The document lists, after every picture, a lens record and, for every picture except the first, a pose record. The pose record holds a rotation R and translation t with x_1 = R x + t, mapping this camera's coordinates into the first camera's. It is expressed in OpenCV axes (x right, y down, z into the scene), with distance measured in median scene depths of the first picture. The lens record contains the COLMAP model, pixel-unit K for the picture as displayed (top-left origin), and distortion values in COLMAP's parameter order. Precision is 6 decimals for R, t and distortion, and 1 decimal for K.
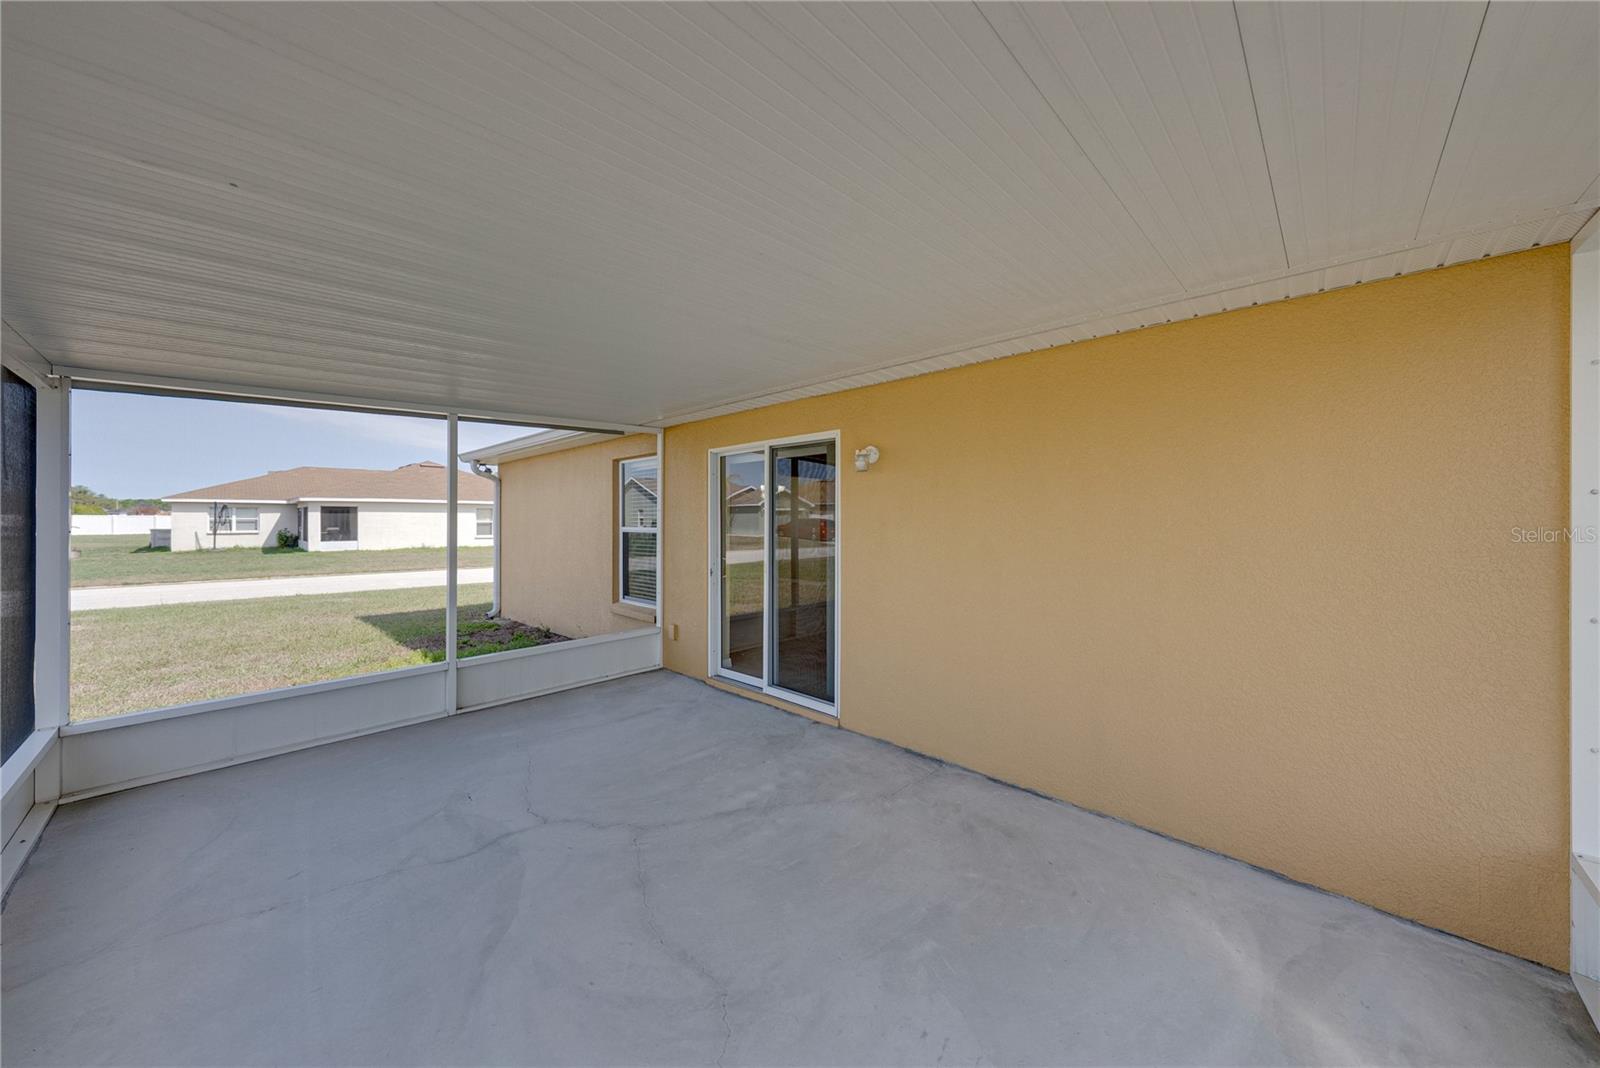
lens RADIAL K [[556.1, 0, 810.6], [0, 556.1, 515.4], [0, 0, 1]] dist [-0.000232, -0.000036]
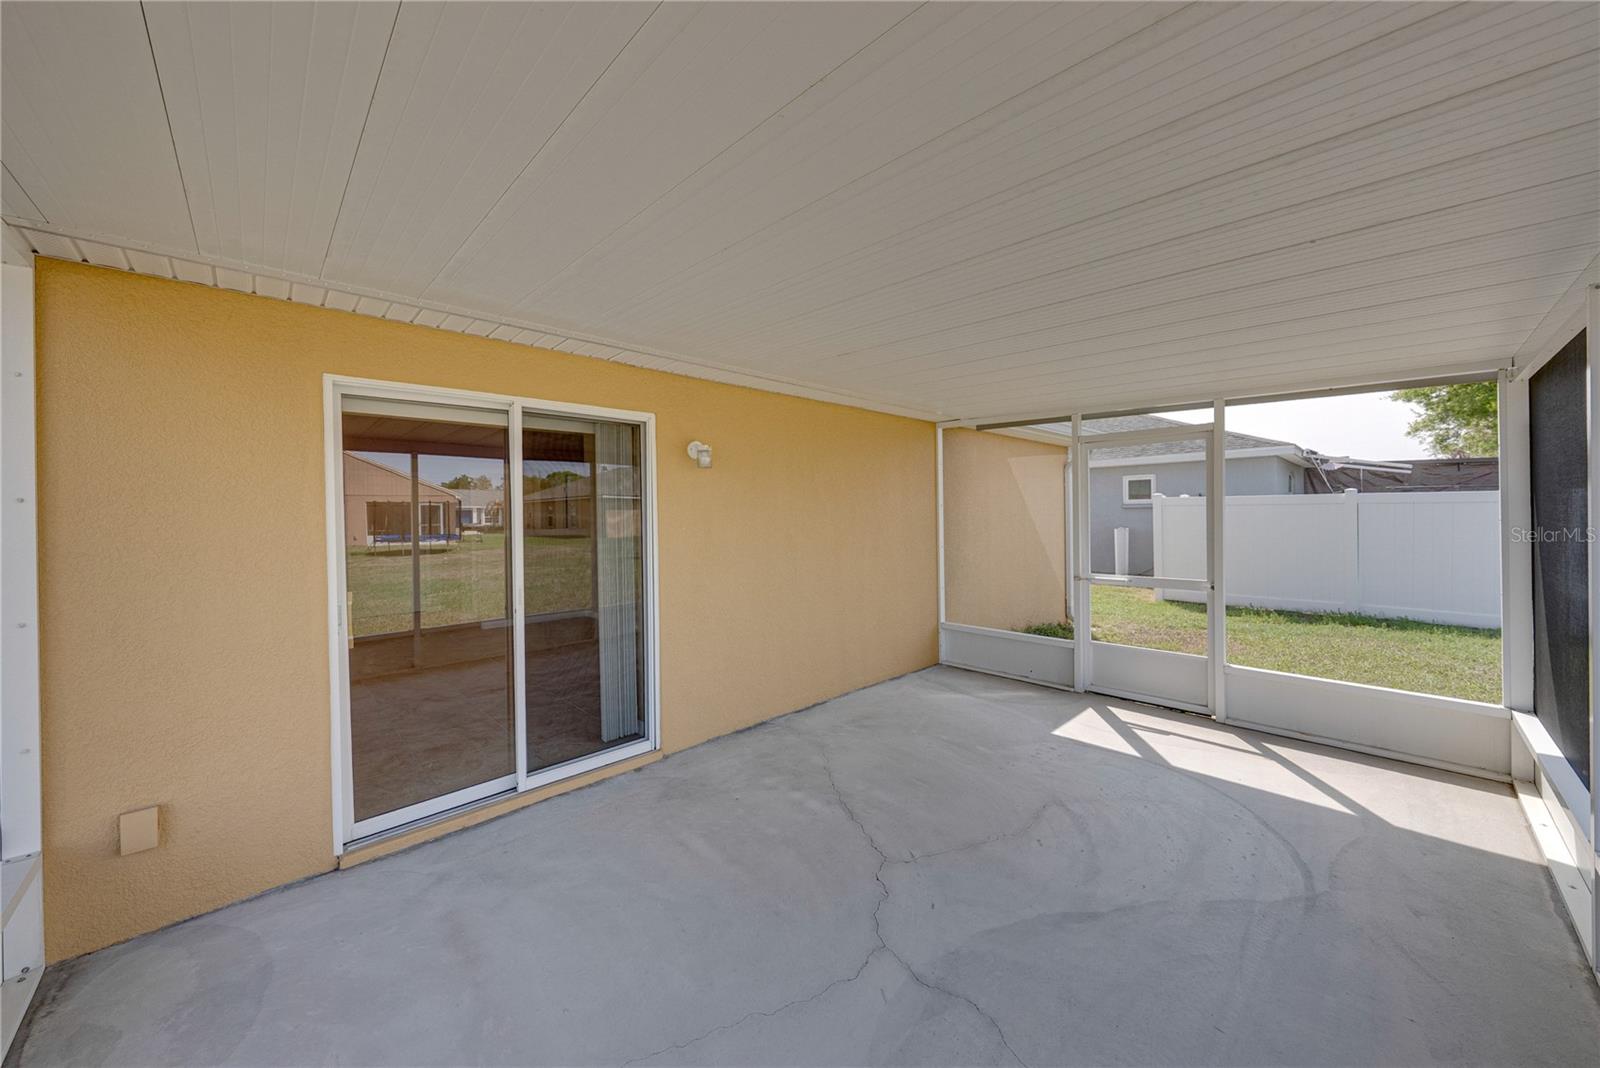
lens RADIAL K [[577.1, 0, 800.0], [0, 577.1, 534.0], [0, 0, 1]] dist [0.000780, 0.000046]
pose [[0.037532, -0.030846, 0.998819, -1.009267], [0.006462, 0.999510, 0.030624, 0.005064], [-0.999275, 0.005305, 0.037713, 0.907004]]
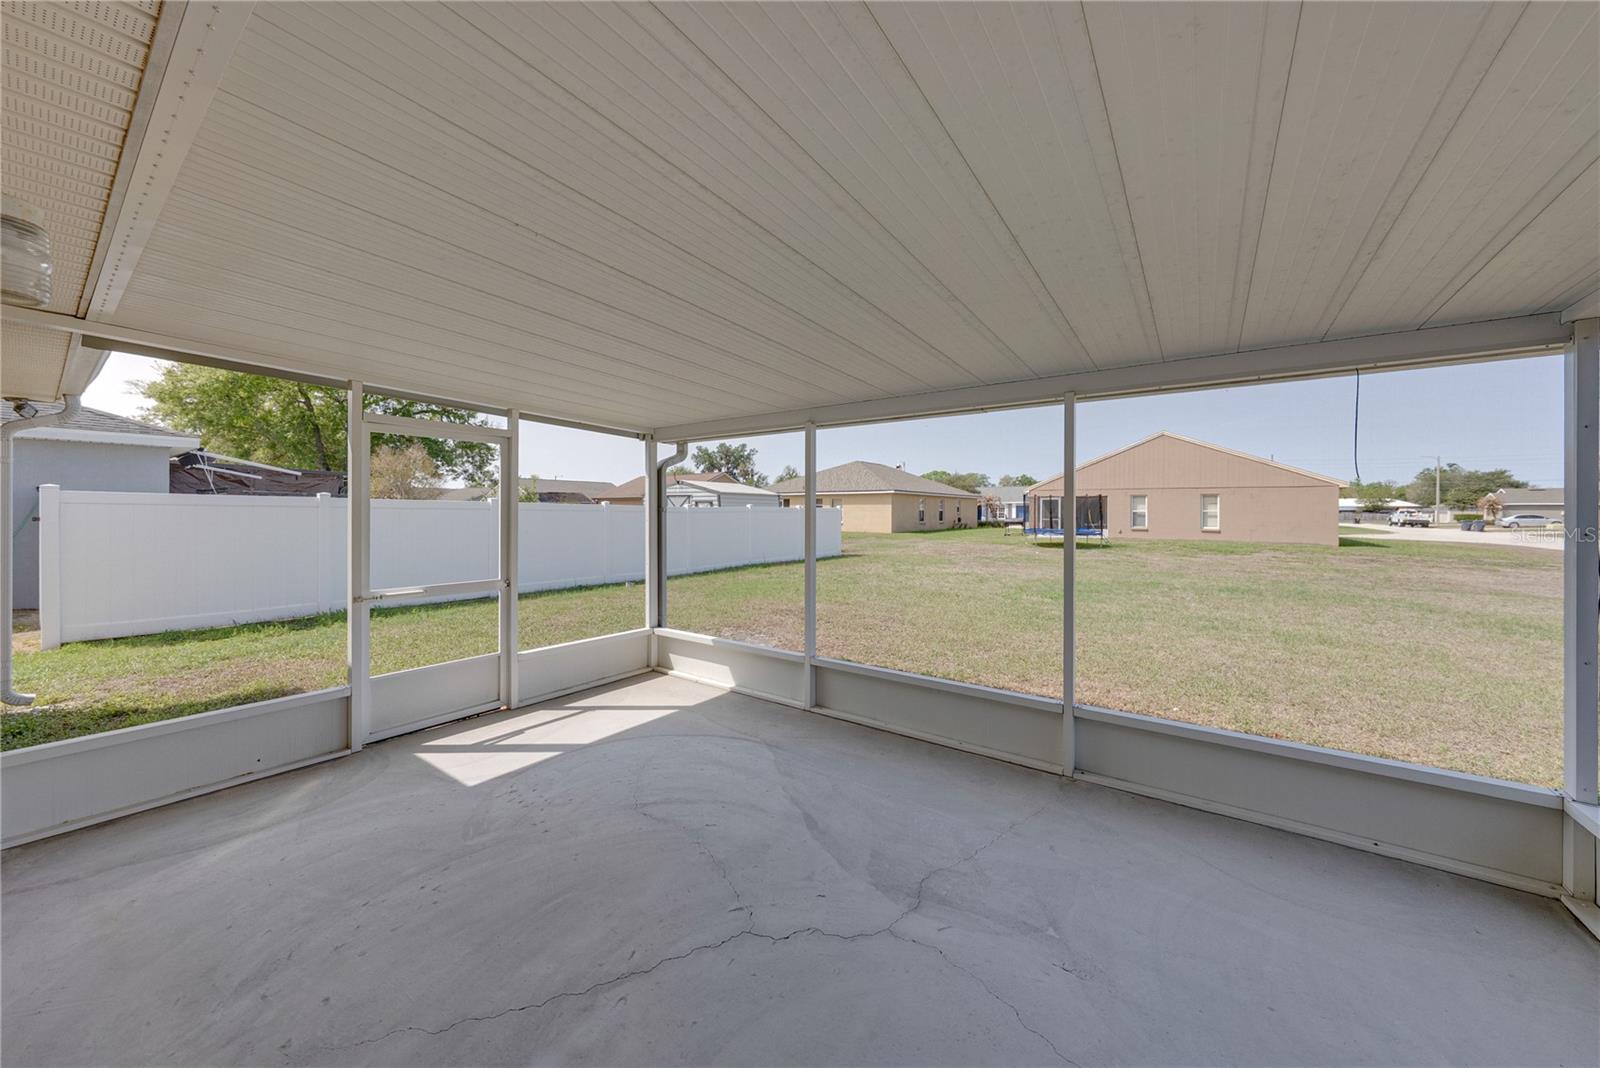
lens RADIAL K [[556.1, 0, 810.6], [0, 556.1, 515.4], [0, 0, 1]] dist [-0.000232, -0.000036]
pose [[-0.988440, -0.000321, -0.151615, -0.221934], [-0.000095, 0.999999, -0.001499, 0.007494], [0.151615, -0.001467, -0.988439, 1.439918]]
